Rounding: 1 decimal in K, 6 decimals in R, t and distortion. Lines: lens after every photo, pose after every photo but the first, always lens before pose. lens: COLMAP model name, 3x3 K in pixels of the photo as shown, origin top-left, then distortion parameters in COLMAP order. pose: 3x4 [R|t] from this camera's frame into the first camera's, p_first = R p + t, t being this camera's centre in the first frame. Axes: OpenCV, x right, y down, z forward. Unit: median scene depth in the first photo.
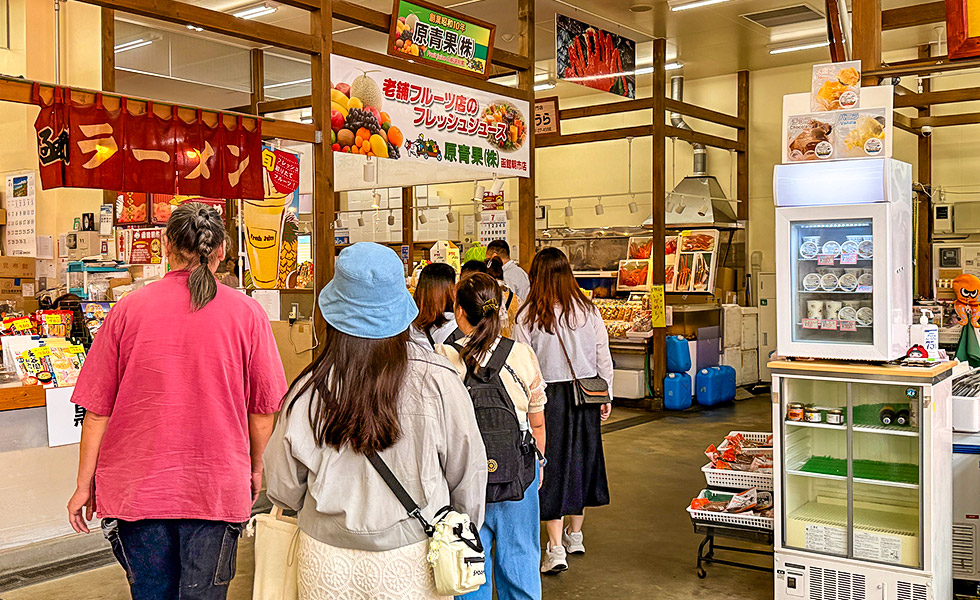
lens RADIAL K [[950.2, 0, 485.2], [0, 950.2, 272.1], [0, 0, 1]] dist [0.137020, -0.332805]
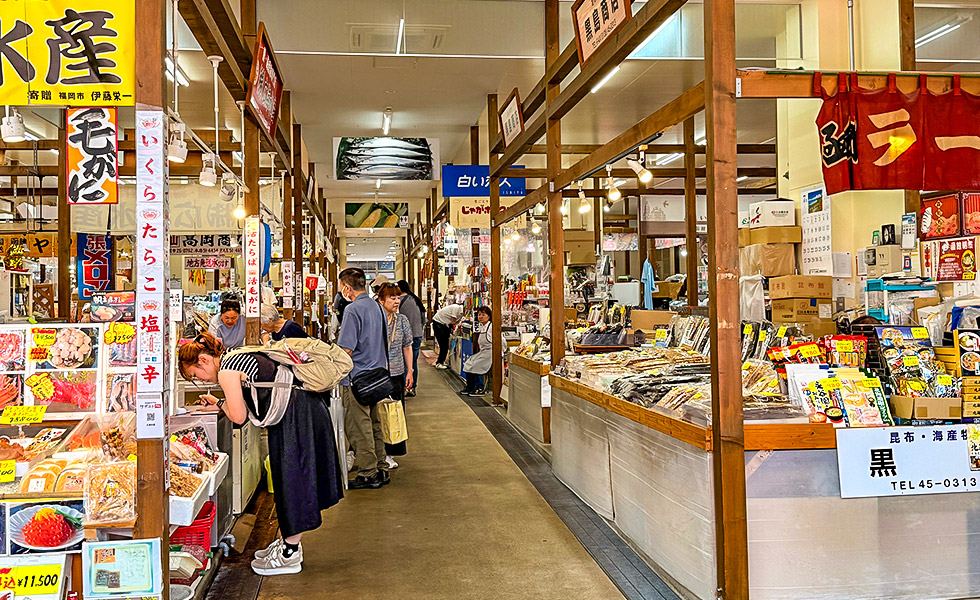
lens RADIAL K [[950.2, 0, 485.2], [0, 950.2, 272.1], [0, 0, 1]] dist [0.137020, -0.332805]
pose [[0.698966, -0.026239, -0.714673, -0.056616], [0.011438, 0.999609, -0.025514, 0.001326], [0.715063, 0.009659, 0.698993, 0.169134]]
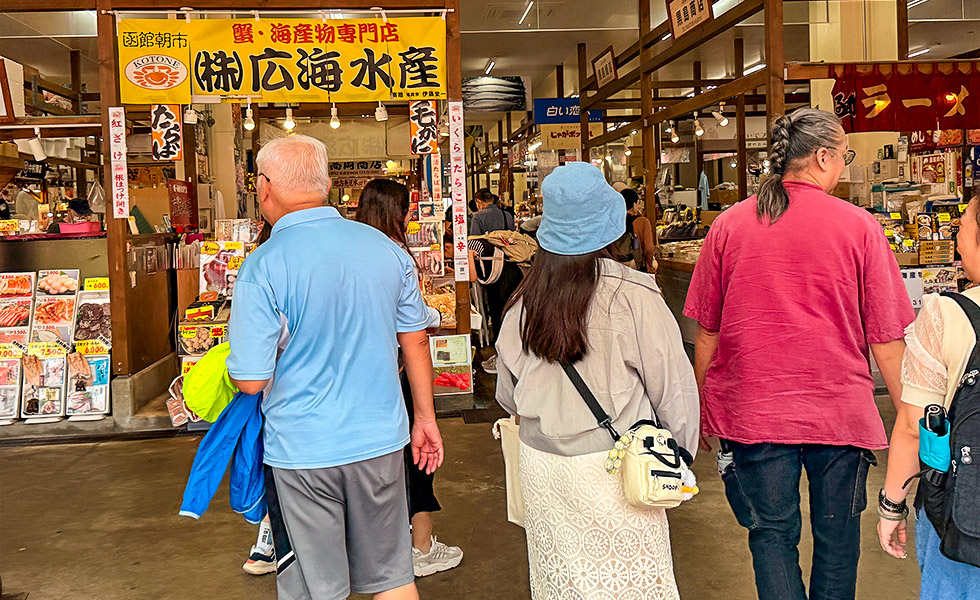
lens RADIAL K [[946.3, 0, 488.8], [0, 946.3, 246.0], [0, 0, 1]] dist [0.140413, -0.342693]
pose [[0.676076, 0.005452, -0.736812, 0.241213], [0.034154, 0.998666, 0.038728, 0.006768], [0.736040, -0.051348, 0.674988, -0.361755]]
